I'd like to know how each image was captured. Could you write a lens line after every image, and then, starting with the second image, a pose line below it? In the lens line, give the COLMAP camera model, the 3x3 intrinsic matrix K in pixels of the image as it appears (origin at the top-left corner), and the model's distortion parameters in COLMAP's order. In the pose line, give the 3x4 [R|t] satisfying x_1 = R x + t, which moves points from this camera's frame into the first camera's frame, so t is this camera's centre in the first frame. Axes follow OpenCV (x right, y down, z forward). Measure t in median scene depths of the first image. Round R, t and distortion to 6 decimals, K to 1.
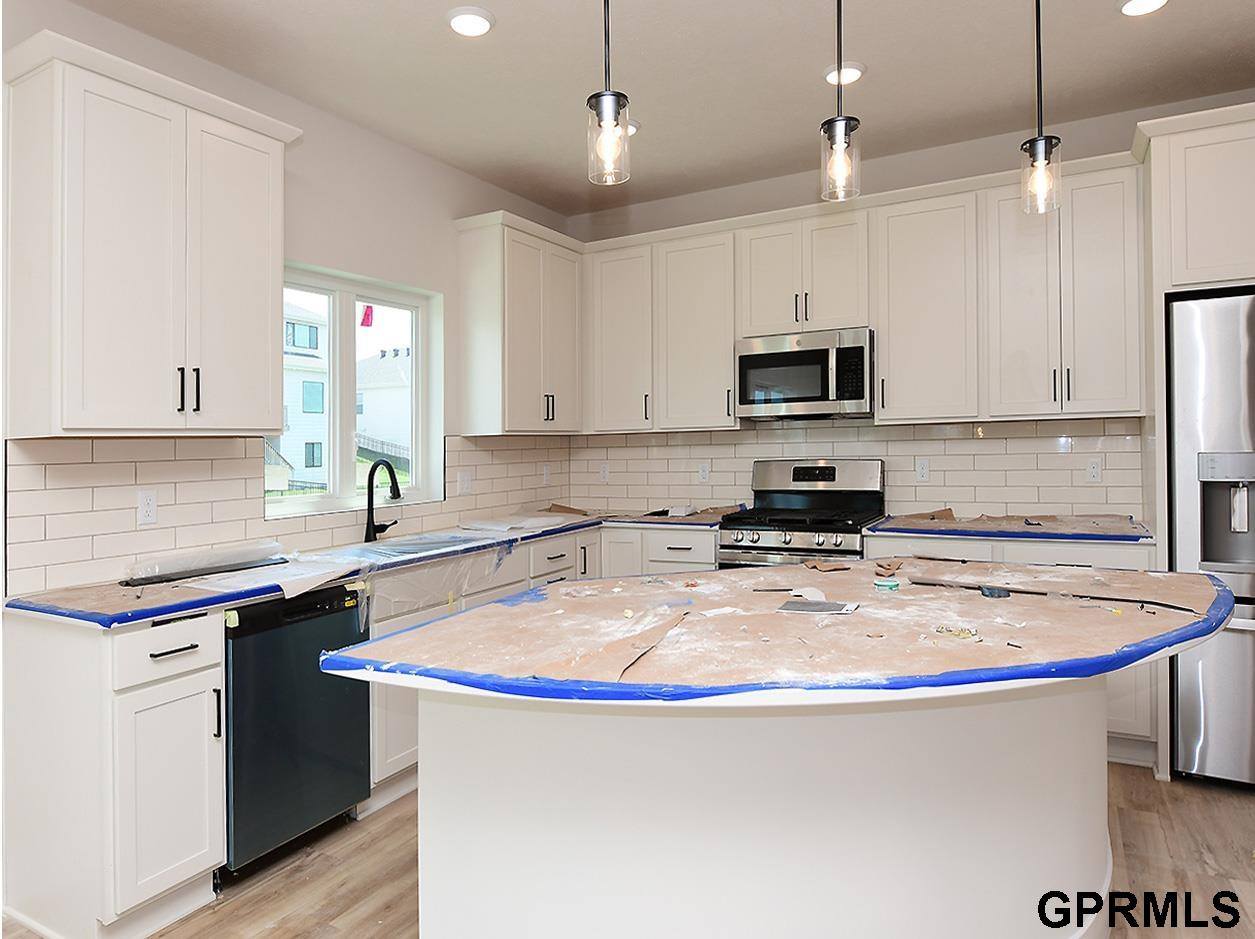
lens RADIAL K [[774.6, 0, 627.5], [0, 774.6, 469.5], [0, 0, 1]] dist [-0.021733, -0.001696]
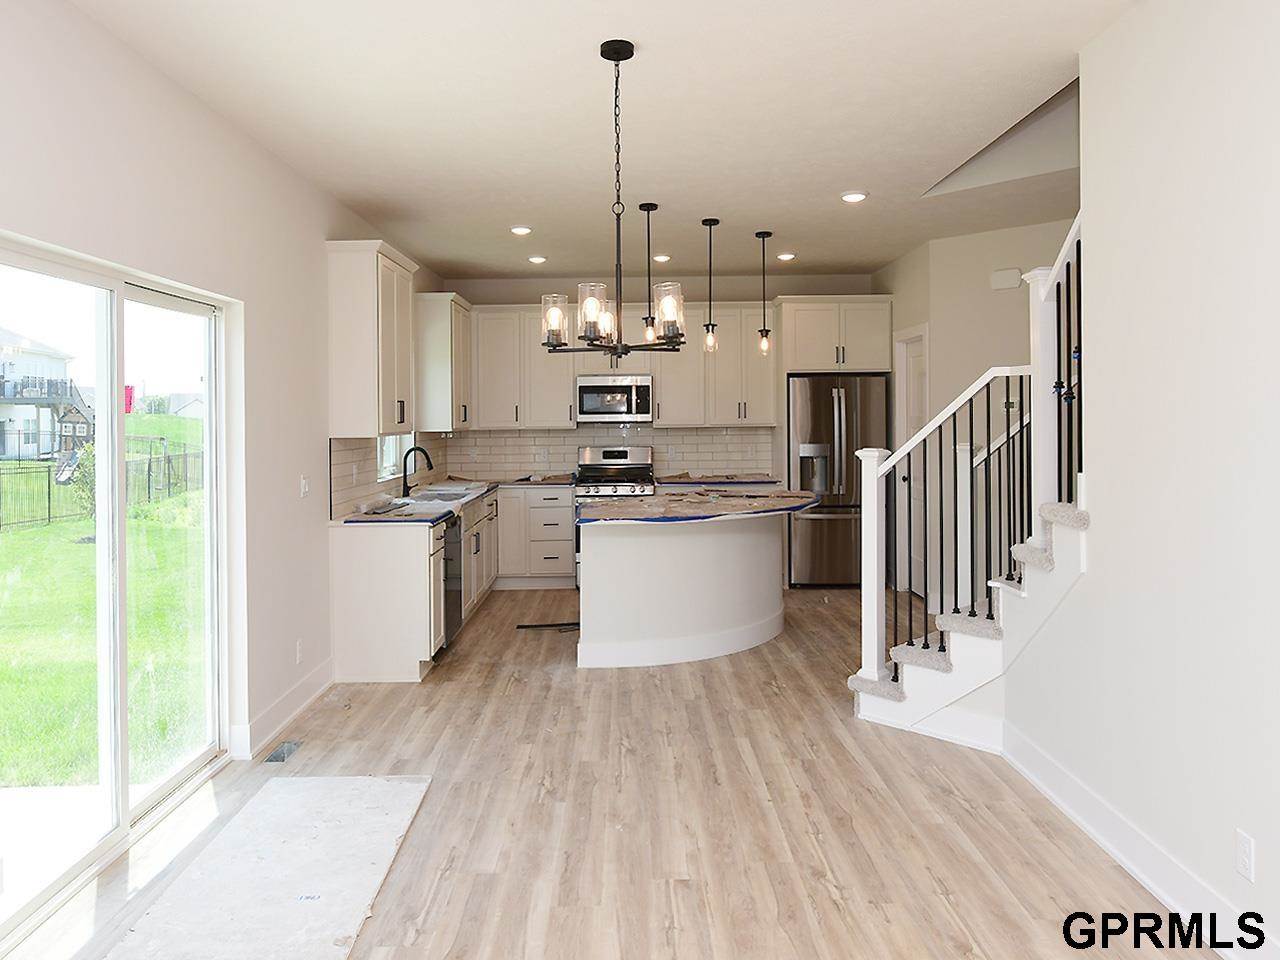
lens RADIAL K [[880.9, 0, 643.7], [0, 880.9, 452.0], [0, 0, 1]] dist [0.000361, 0.000372]
pose [[0.859567, -0.003212, 0.511014, -0.766899], [0.002785, 0.999995, 0.001602, -0.002948], [-0.511016, 0.000046, 0.859571, -0.789187]]
